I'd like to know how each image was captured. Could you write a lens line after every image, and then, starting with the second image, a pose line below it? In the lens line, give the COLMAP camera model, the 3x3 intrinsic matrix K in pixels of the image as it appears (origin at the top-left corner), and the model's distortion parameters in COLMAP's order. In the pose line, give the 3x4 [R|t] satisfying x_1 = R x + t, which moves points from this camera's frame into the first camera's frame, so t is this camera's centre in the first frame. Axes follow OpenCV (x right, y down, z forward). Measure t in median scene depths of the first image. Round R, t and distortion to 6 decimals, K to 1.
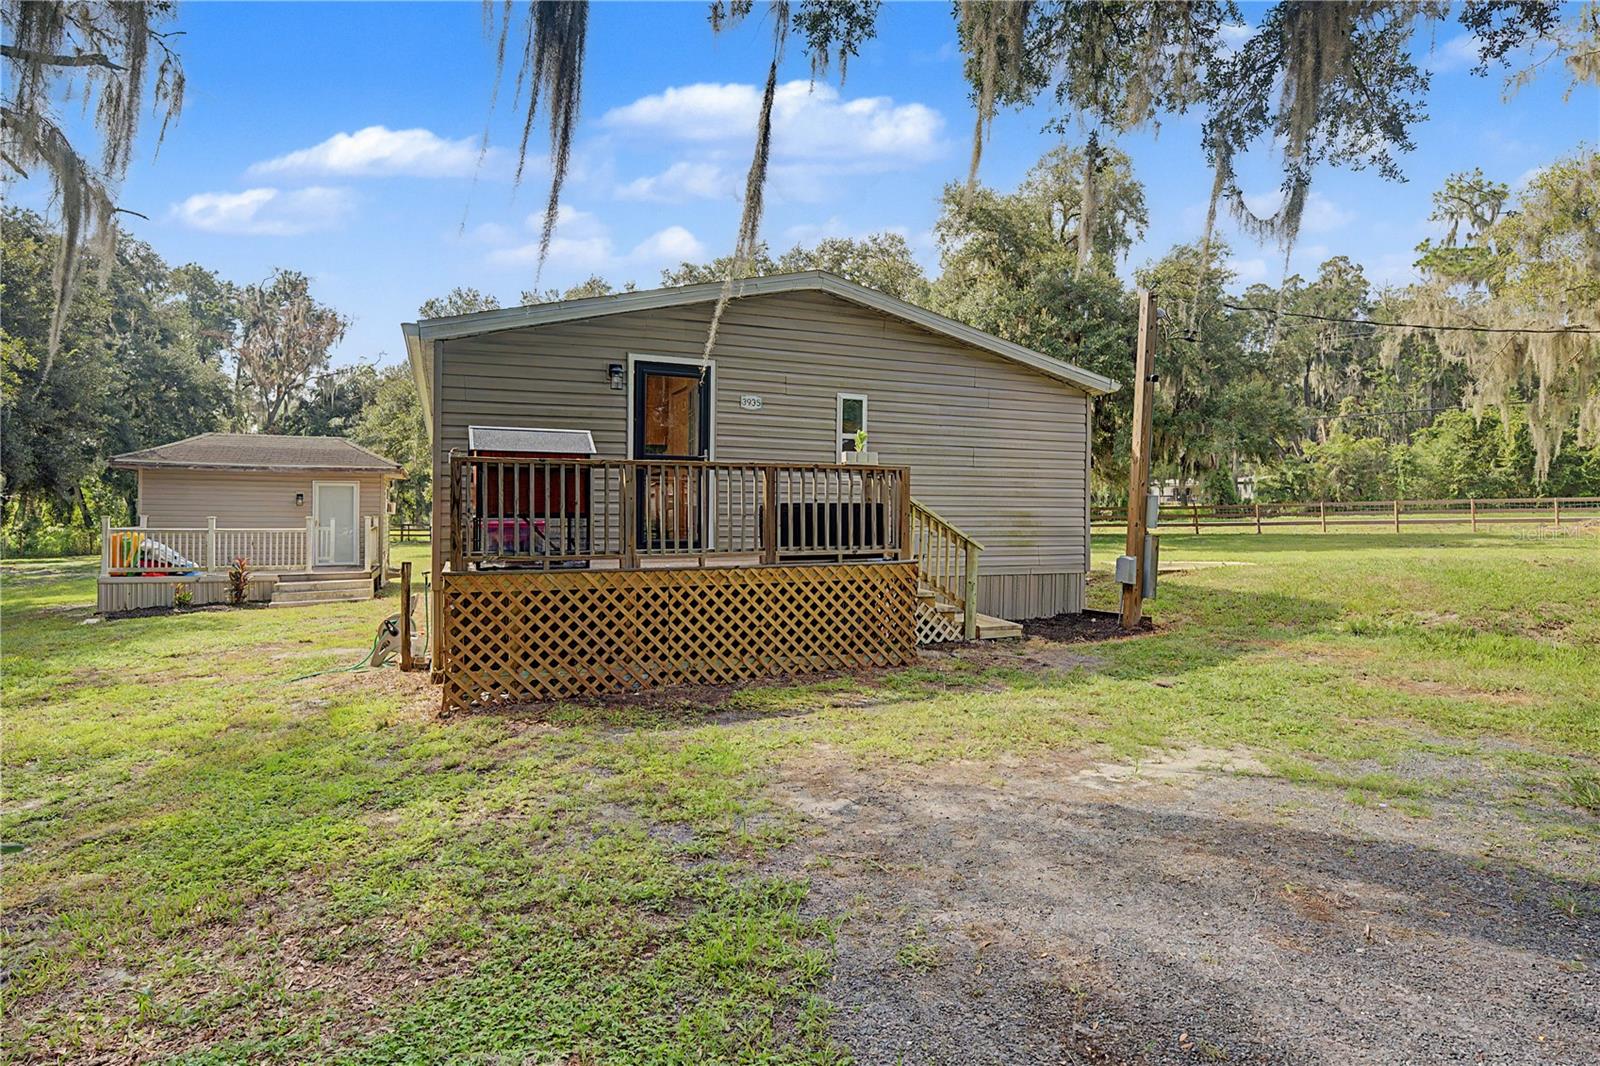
lens RADIAL K [[863.7, 0, 802.5], [0, 863.7, 531.6], [0, 0, 1]] dist [0.001551, 0.000987]
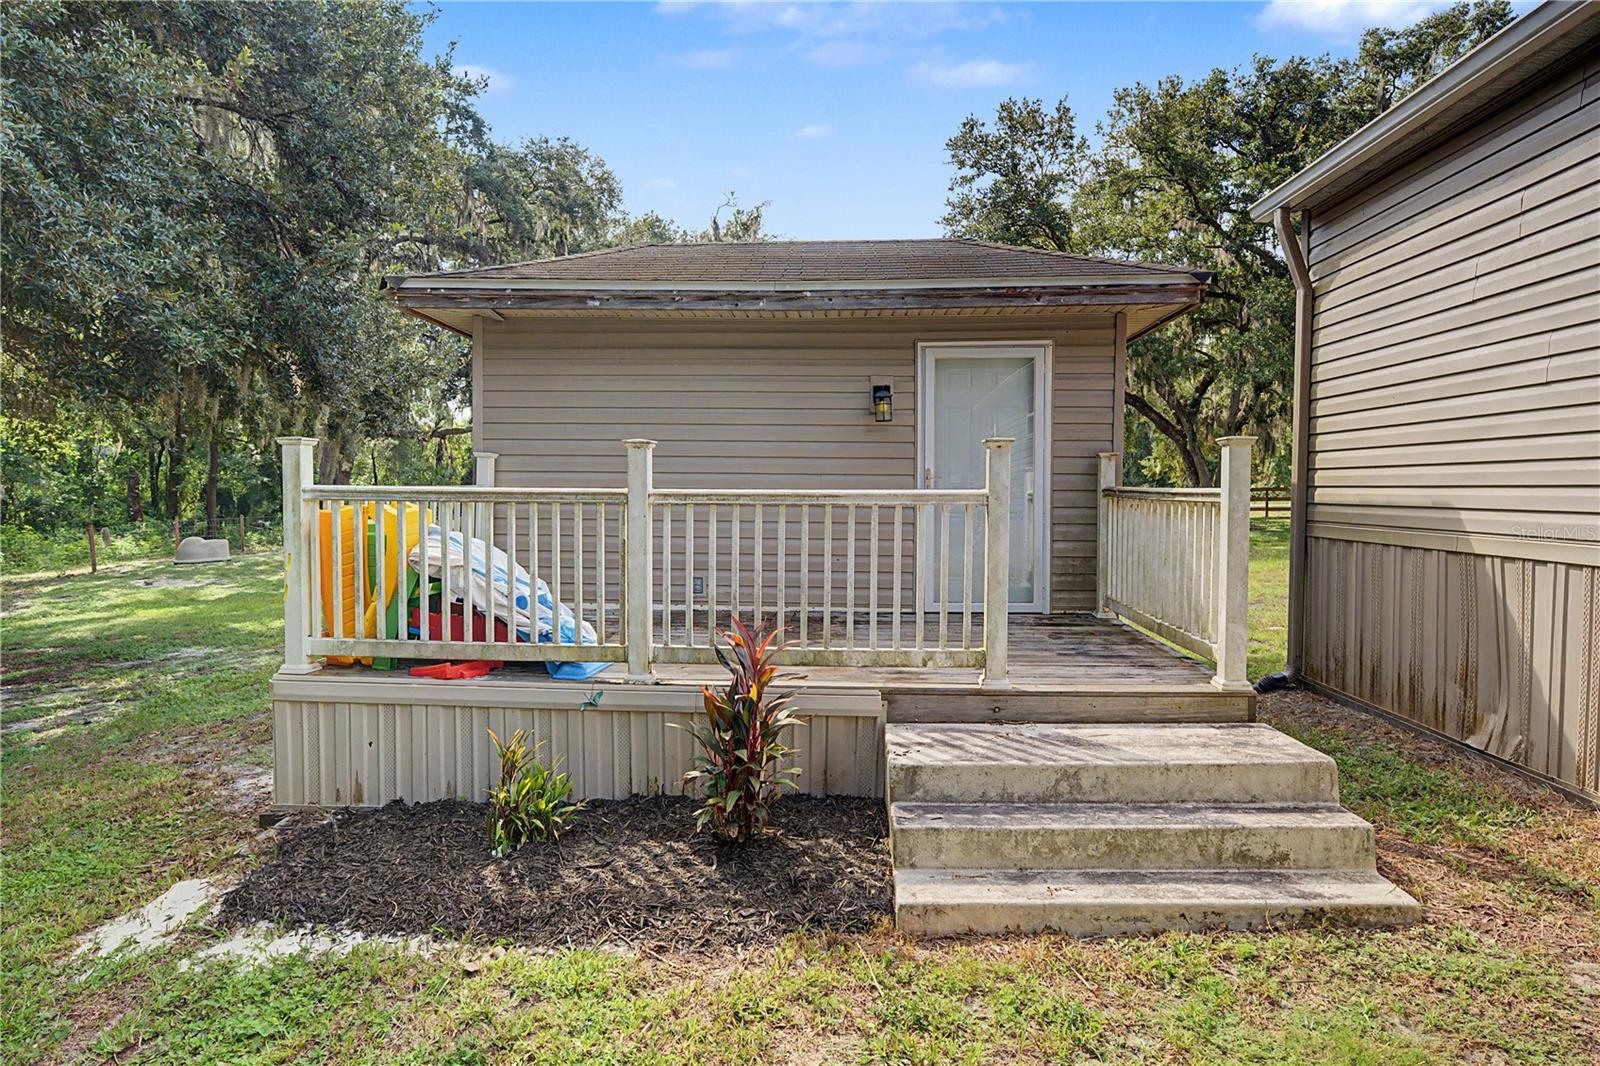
lens RADIAL K [[863.7, 0, 802.4], [0, 863.7, 531.1], [0, 0, 1]] dist [0.001551, 0.000987]
pose [[0.901452, 0.013763, -0.432661, -0.531366], [-0.003136, 0.999676, 0.025266, 0.002823], [0.432868, -0.021419, 0.901203, 0.791407]]
